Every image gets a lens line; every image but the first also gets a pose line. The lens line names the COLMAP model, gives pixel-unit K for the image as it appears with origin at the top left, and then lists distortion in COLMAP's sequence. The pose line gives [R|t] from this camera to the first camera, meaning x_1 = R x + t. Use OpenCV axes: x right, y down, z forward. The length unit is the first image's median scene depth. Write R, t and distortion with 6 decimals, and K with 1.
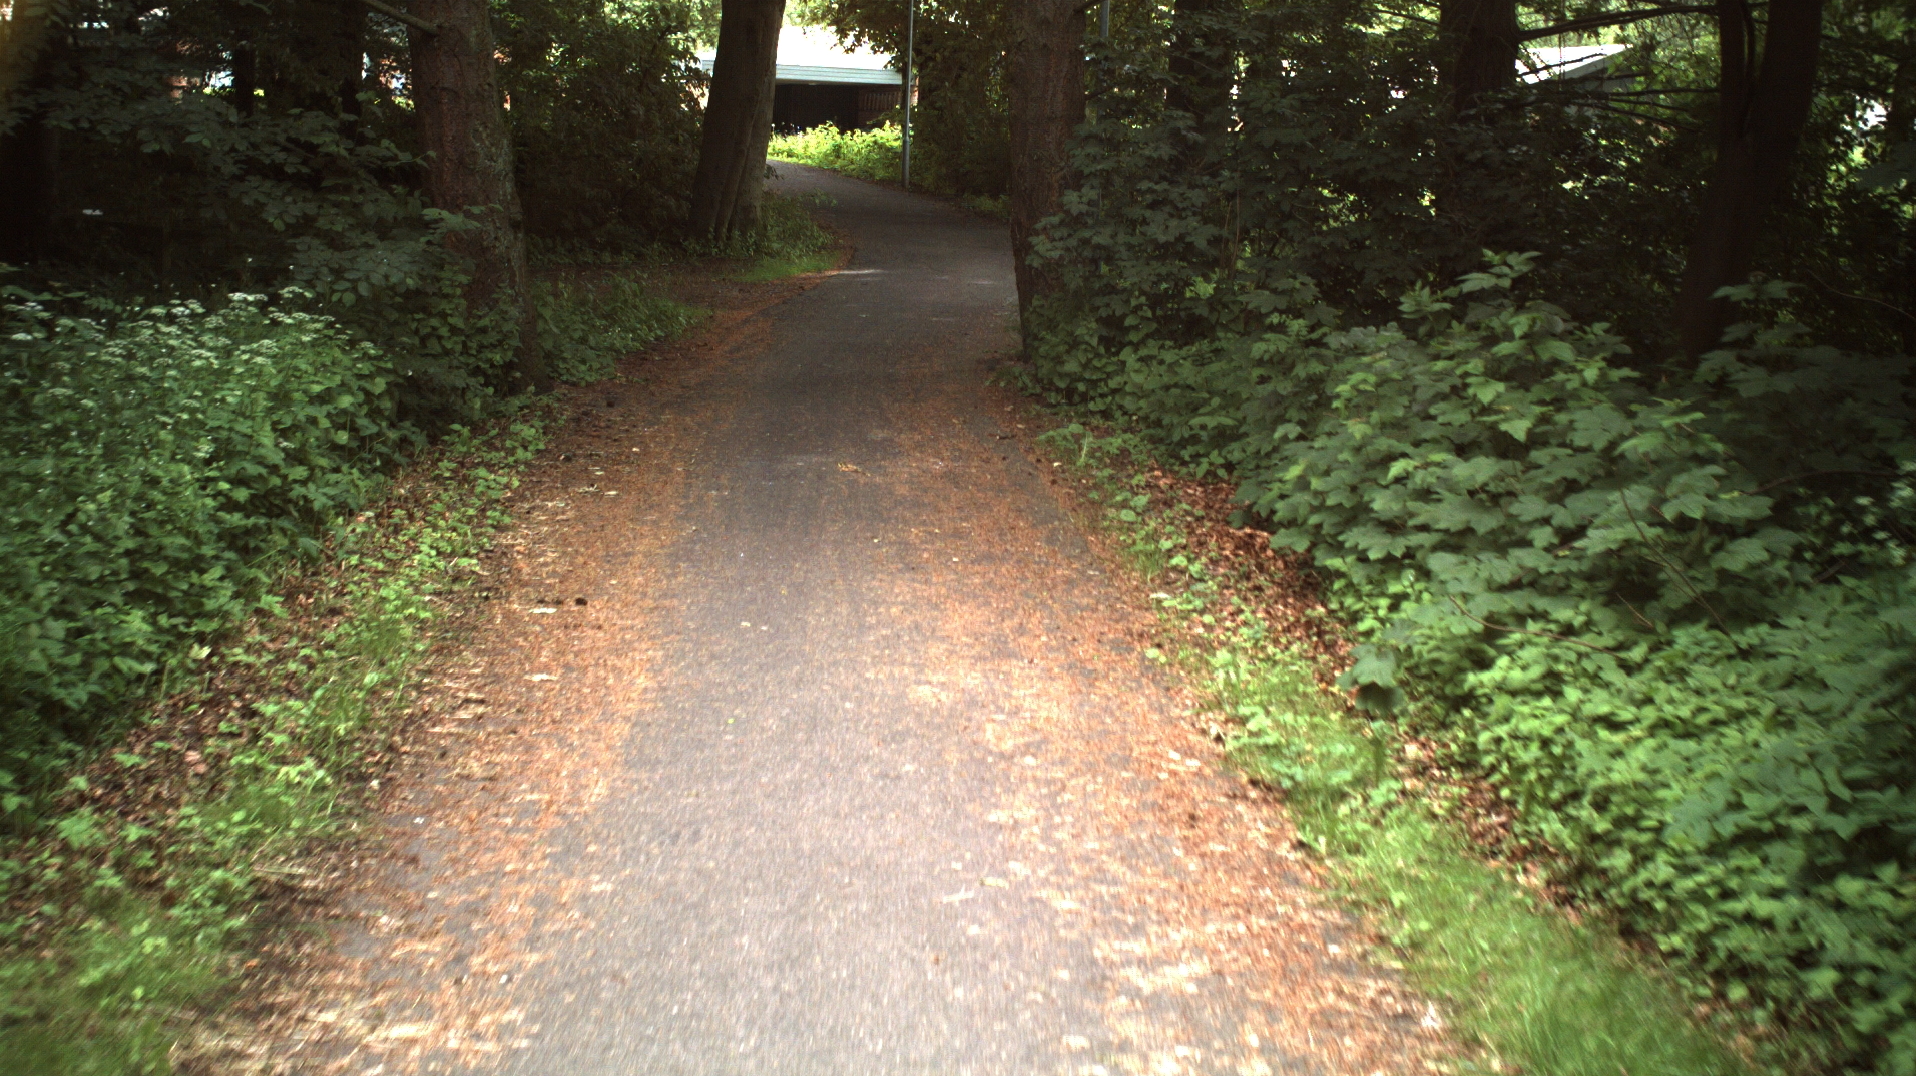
lens RADIAL K [[10911.2, 0, 905.5], [0, 10911.2, 557.8], [0, 0, 1]] dist [-1.908571, 0.000000]
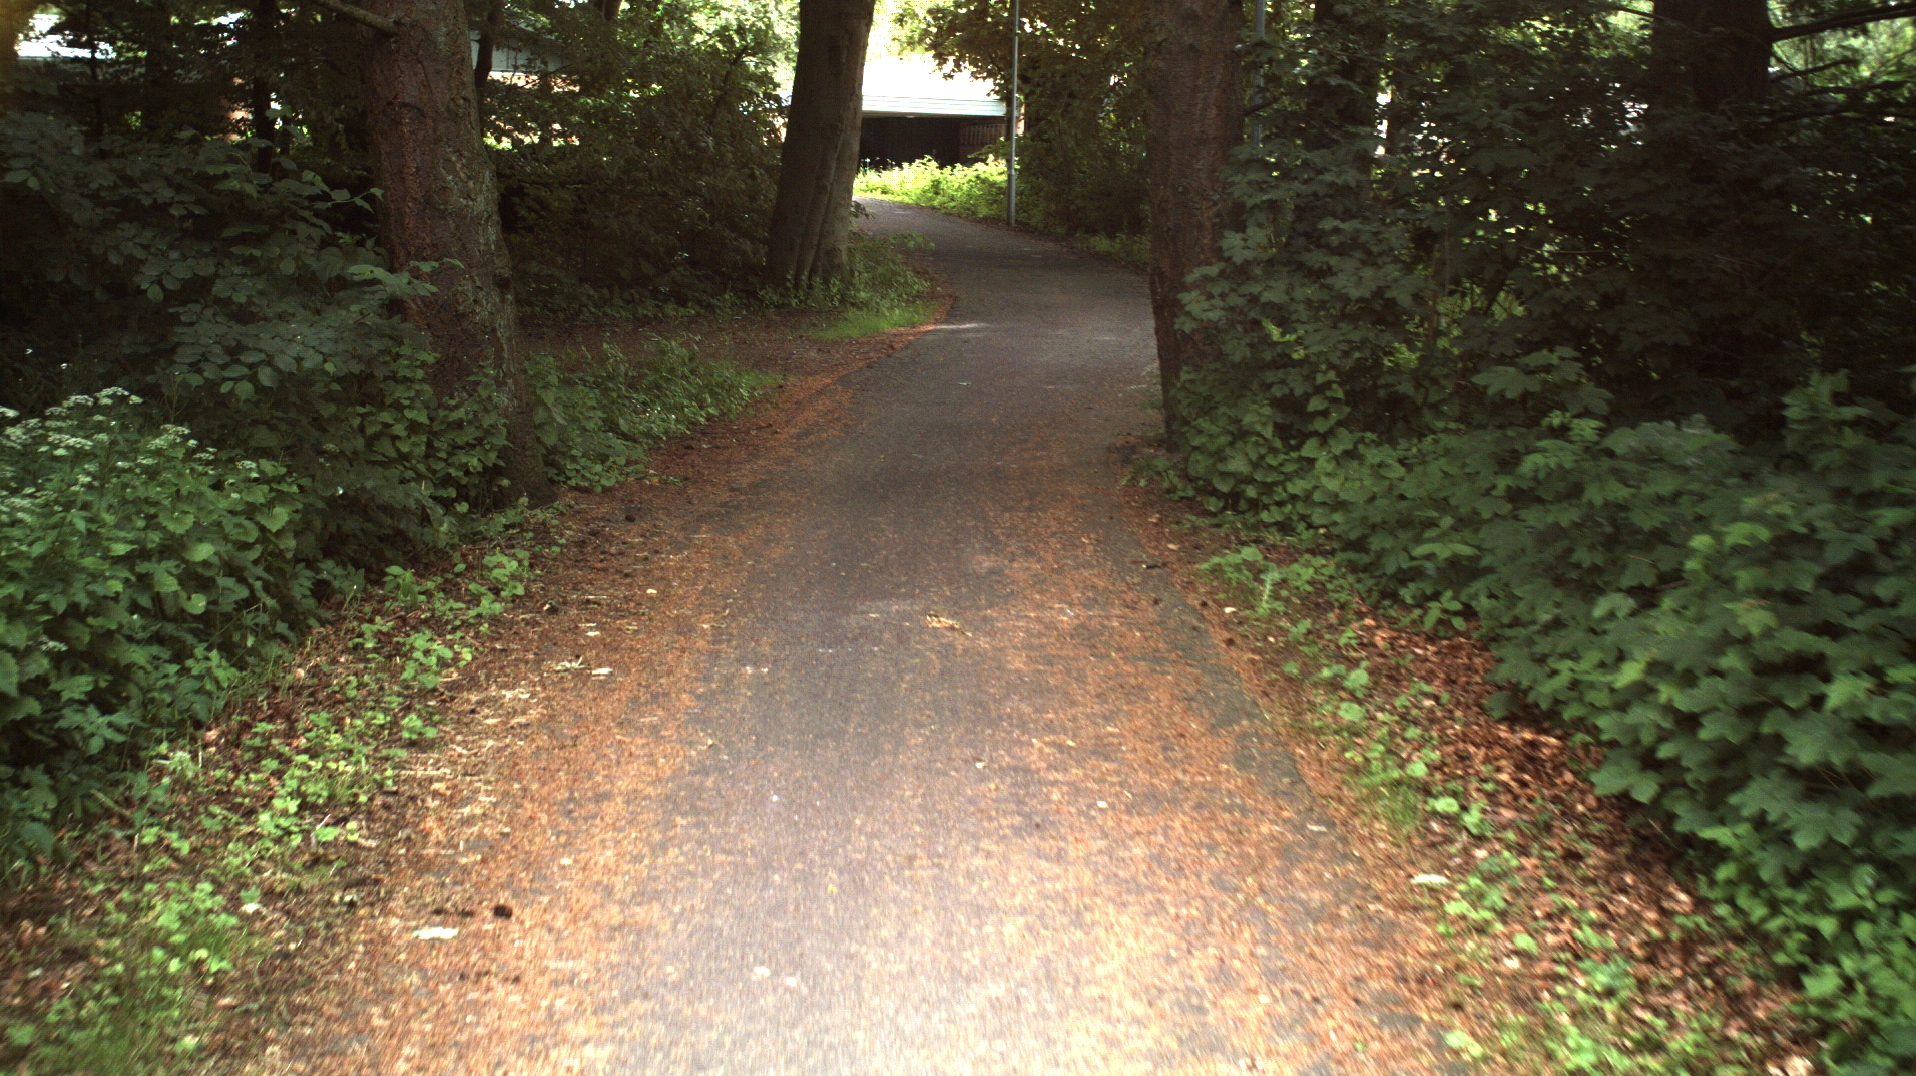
lens RADIAL K [[10911.2, 0, 964.3], [0, 10911.2, 534.2], [0, 0, 1]] dist [-1.908571, 0.000000]
pose [[0.999954, -0.008490, -0.004366, -0.000572], [0.008465, 0.999948, -0.005626, -0.010391], [0.004413, 0.005589, 0.999975, 0.293098]]
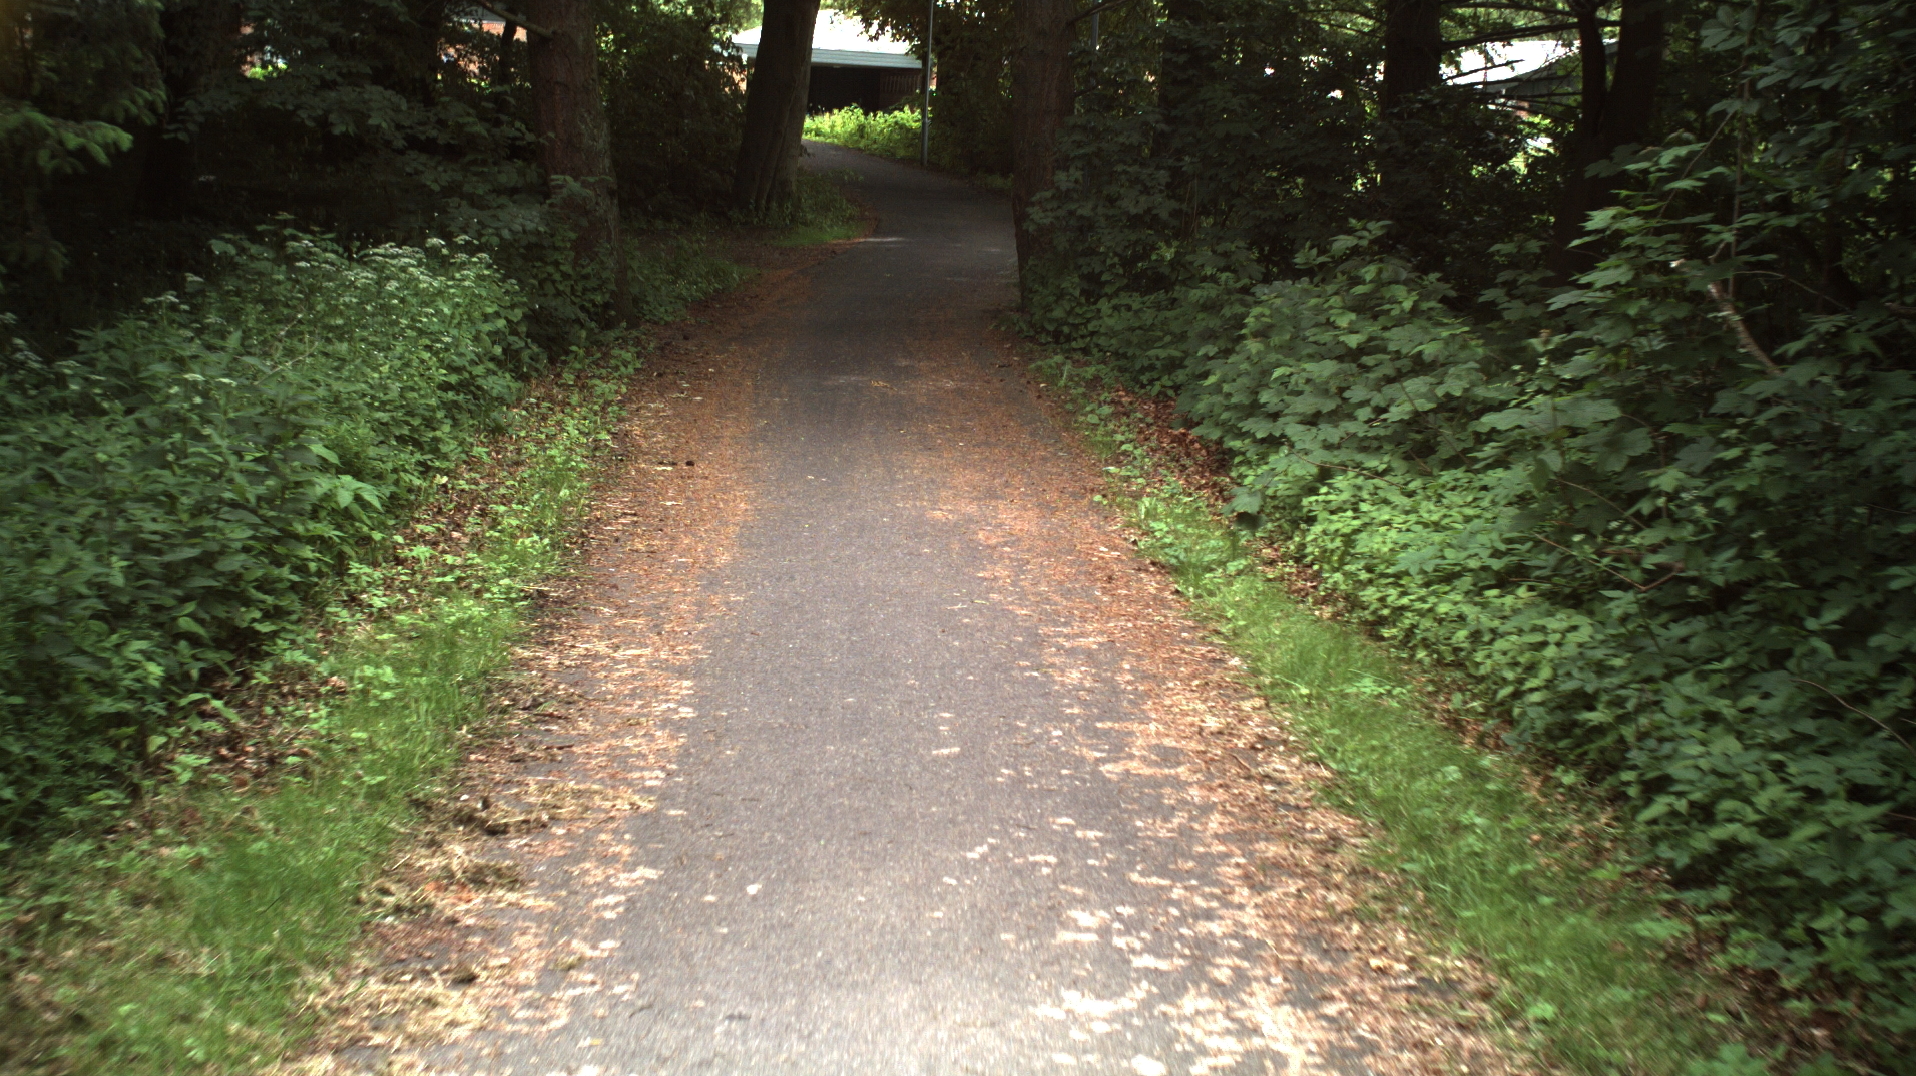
lens RADIAL K [[10911.2, 0, 949.2], [0, 10911.2, 531.6], [0, 0, 1]] dist [-1.908571, 0.000000]
pose [[0.999892, 0.014379, 0.002962, -0.000614], [-0.014378, 0.999897, -0.000392, 0.009720], [-0.002967, 0.000349, 0.999996, -0.292695]]
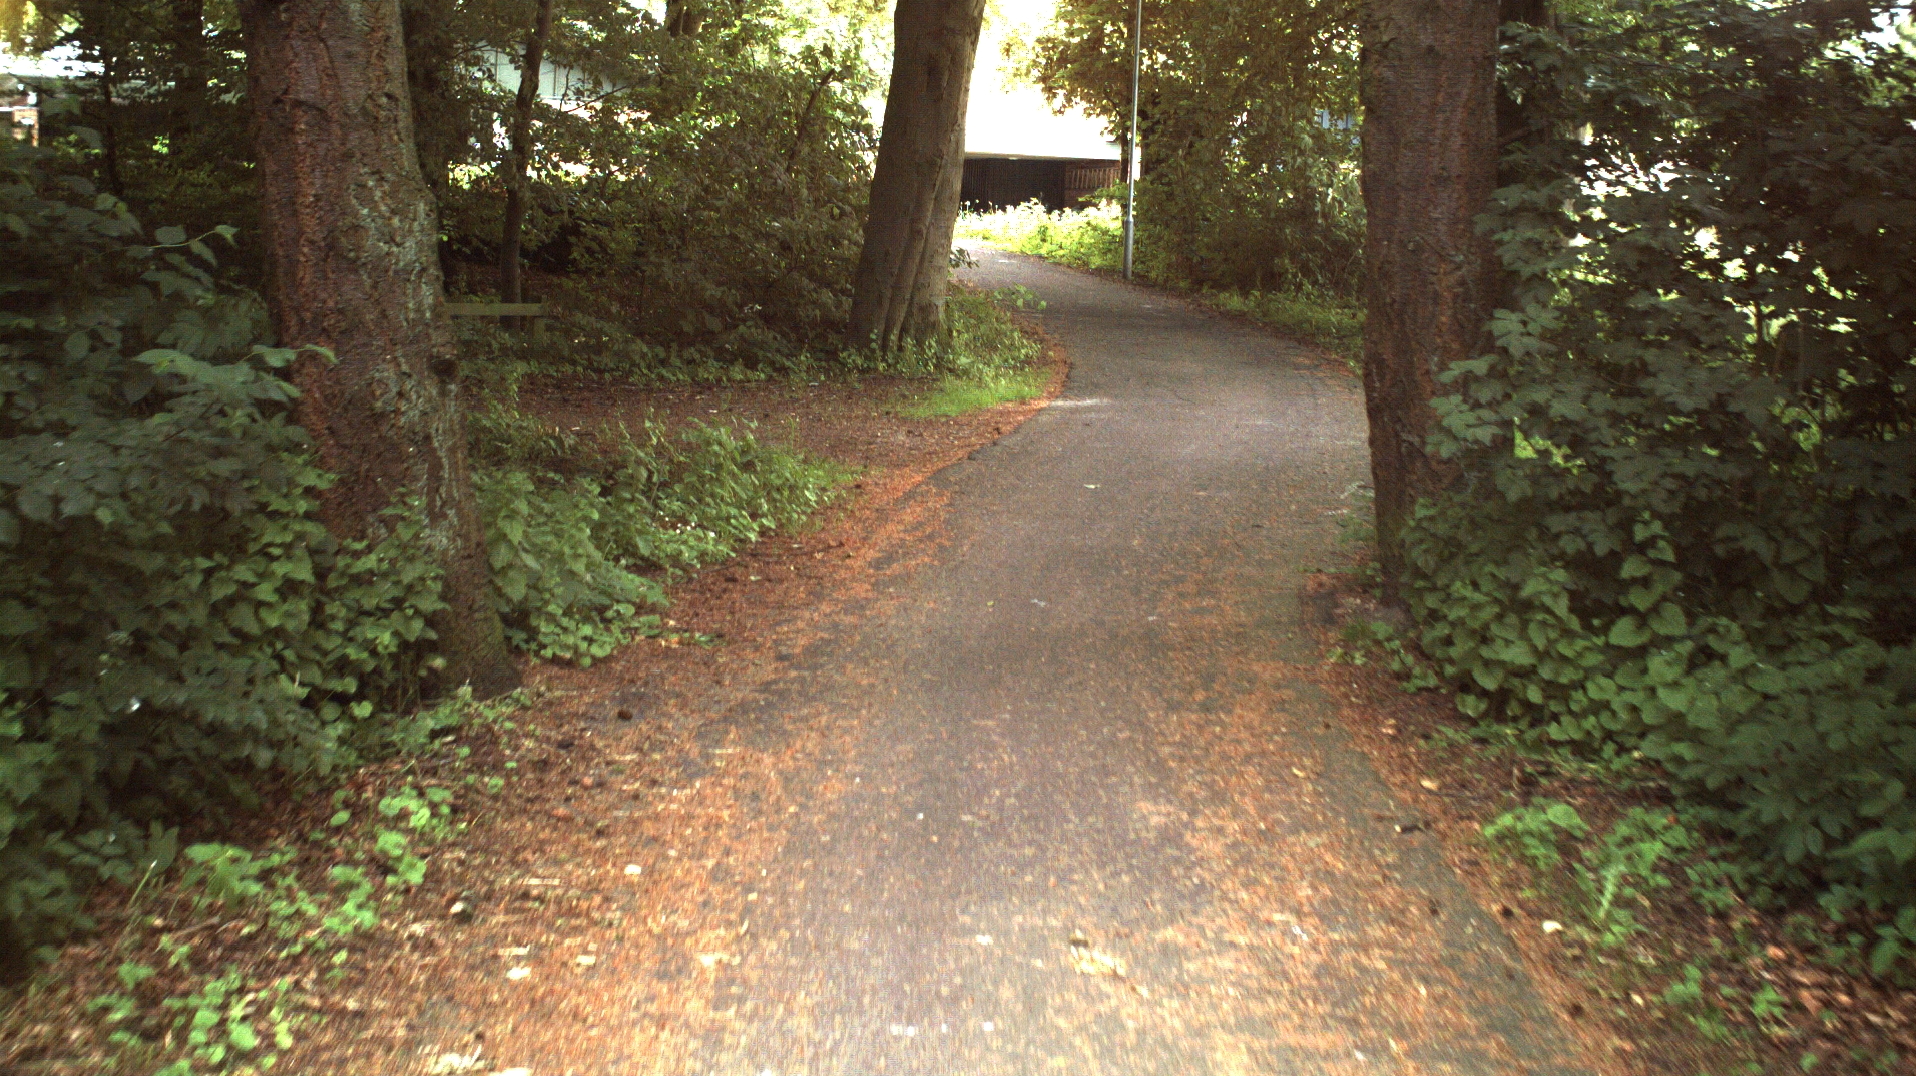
lens RADIAL K [[10911.2, 0, 969.5], [0, 10911.2, 543.5], [0, 0, 1]] dist [-1.908571, 0.000000]
pose [[0.999882, 0.009279, -0.012227, -0.005303], [-0.009388, 0.999917, -0.008874, -0.021722], [0.012144, 0.008988, 0.999886, 0.585838]]
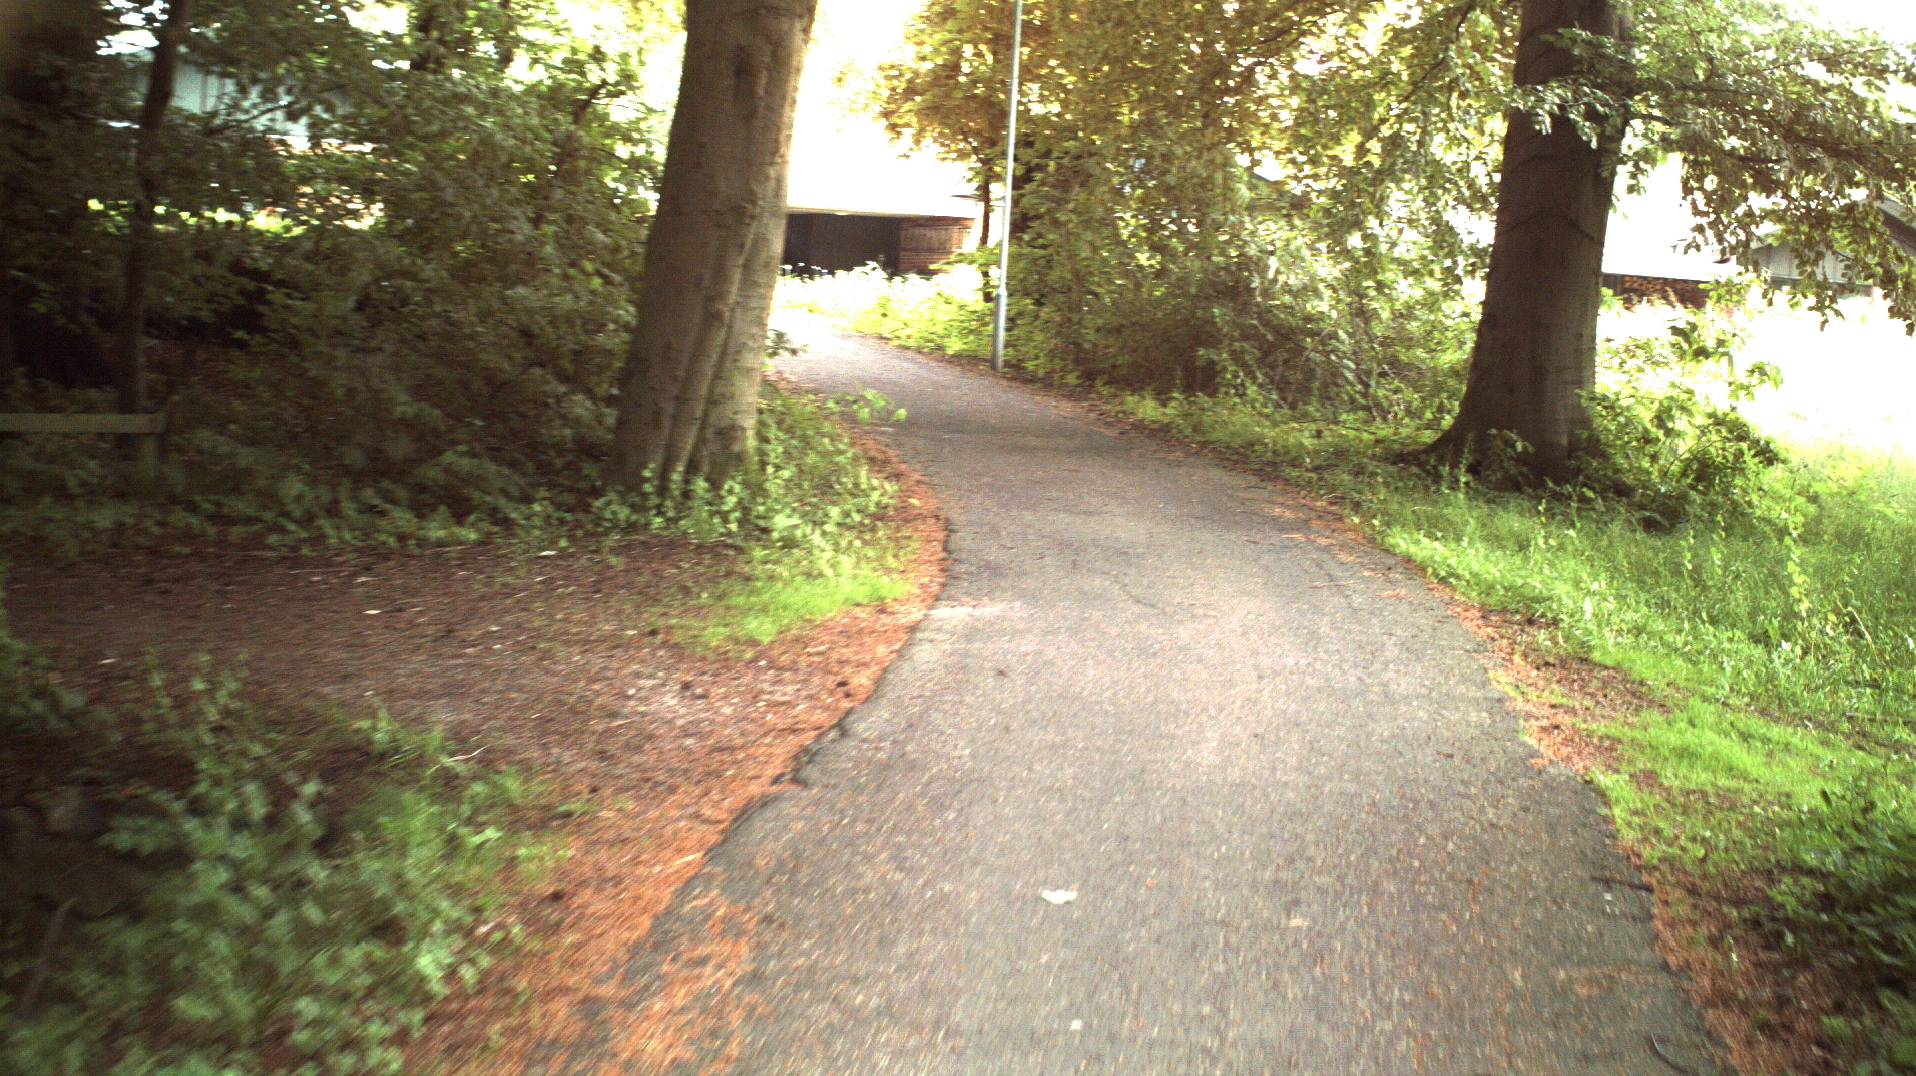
lens RADIAL K [[10911.2, 0, 946.3], [0, 10911.2, 549.1], [0, 0, 1]] dist [-1.908571, 0.000000]
pose [[0.999667, 0.025654, 0.002731, -0.013520], [-0.025613, 0.999572, -0.014154, -0.046285], [-0.003093, 0.014079, 0.999896, 1.171094]]
